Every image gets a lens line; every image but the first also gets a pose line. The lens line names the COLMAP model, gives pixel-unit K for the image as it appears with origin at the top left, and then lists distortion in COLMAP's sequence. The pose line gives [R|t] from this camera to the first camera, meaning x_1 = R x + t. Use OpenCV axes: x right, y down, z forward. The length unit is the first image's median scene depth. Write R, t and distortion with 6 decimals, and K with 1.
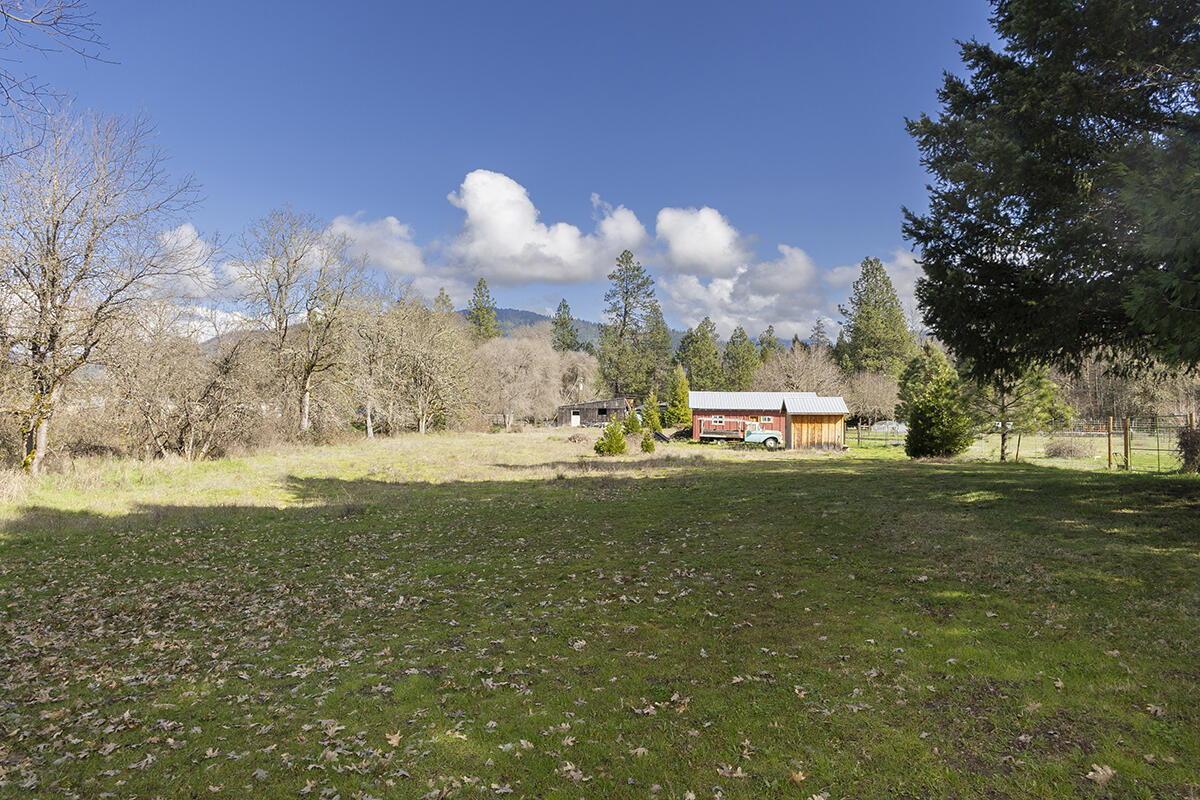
lens RADIAL K [[843.9, 0, 600.2], [0, 843.9, 402.3], [0, 0, 1]] dist [-0.003531, -0.001120]
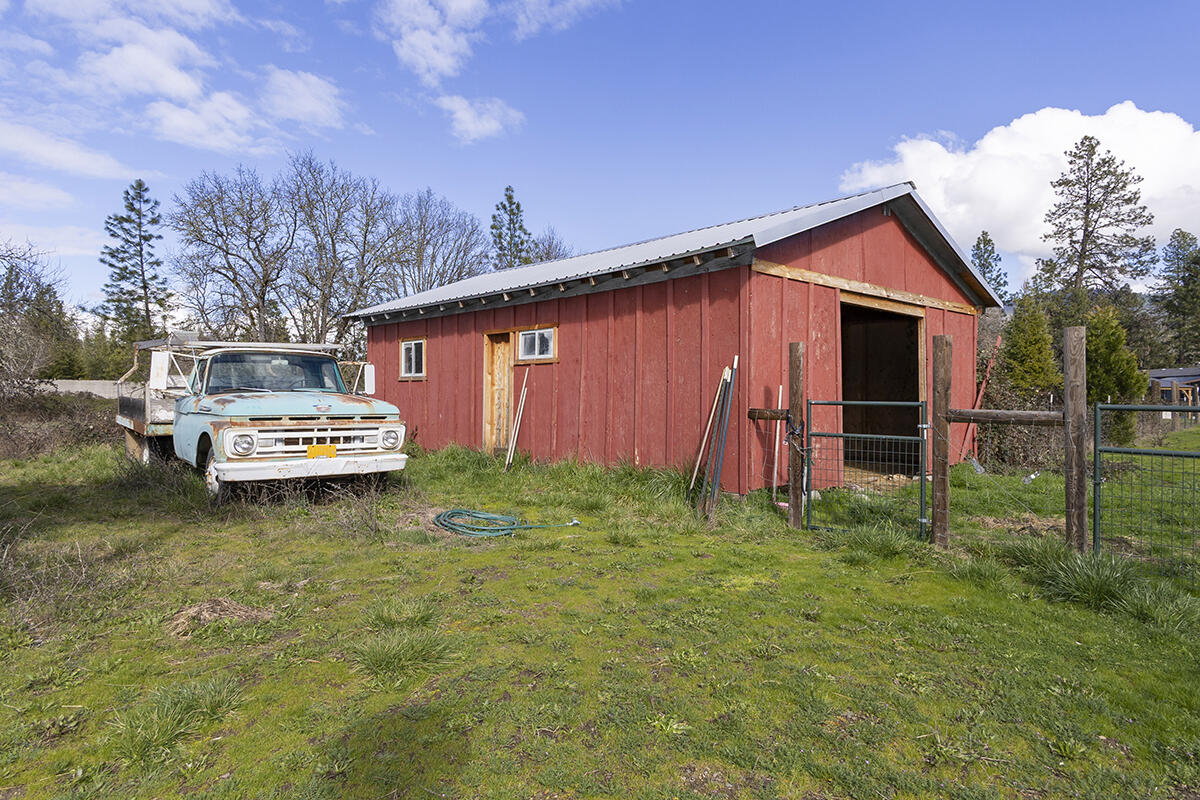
lens RADIAL K [[755.8, 0, 595.4], [0, 755.8, 397.8], [0, 0, 1]] dist [0.010955, -0.003876]
pose [[0.758494, -0.003449, -0.651671, 0.121386], [0.003675, 0.999993, -0.001015, 0.012502], [0.651670, -0.001625, 0.758501, 0.340334]]
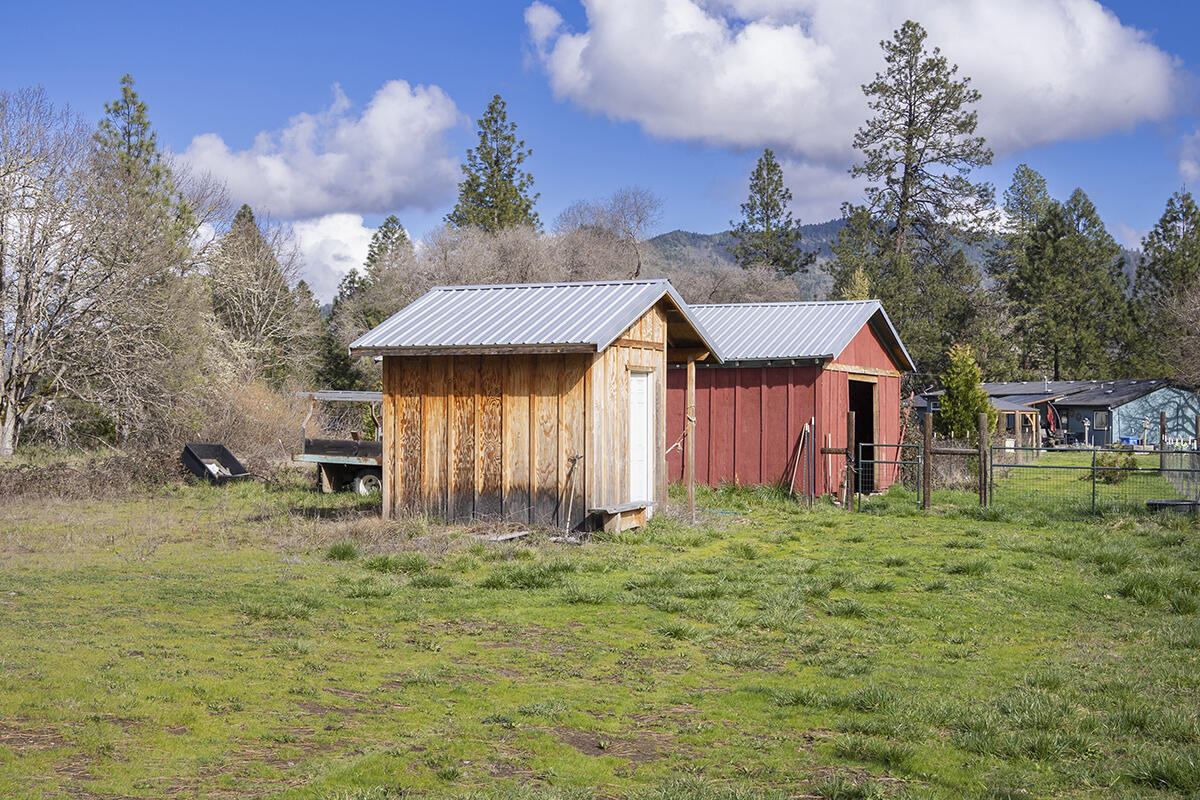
lens RADIAL K [[1632.0, 0, 600.6], [0, 1632.0, 402.8], [0, 0, 1]] dist [0.007352, 0.000000]
pose [[0.952868, 0.000100, -0.303385, 0.129455], [-0.001701, 0.999986, -0.005011, 0.009144], [0.303380, 0.005291, 0.952855, 0.201826]]
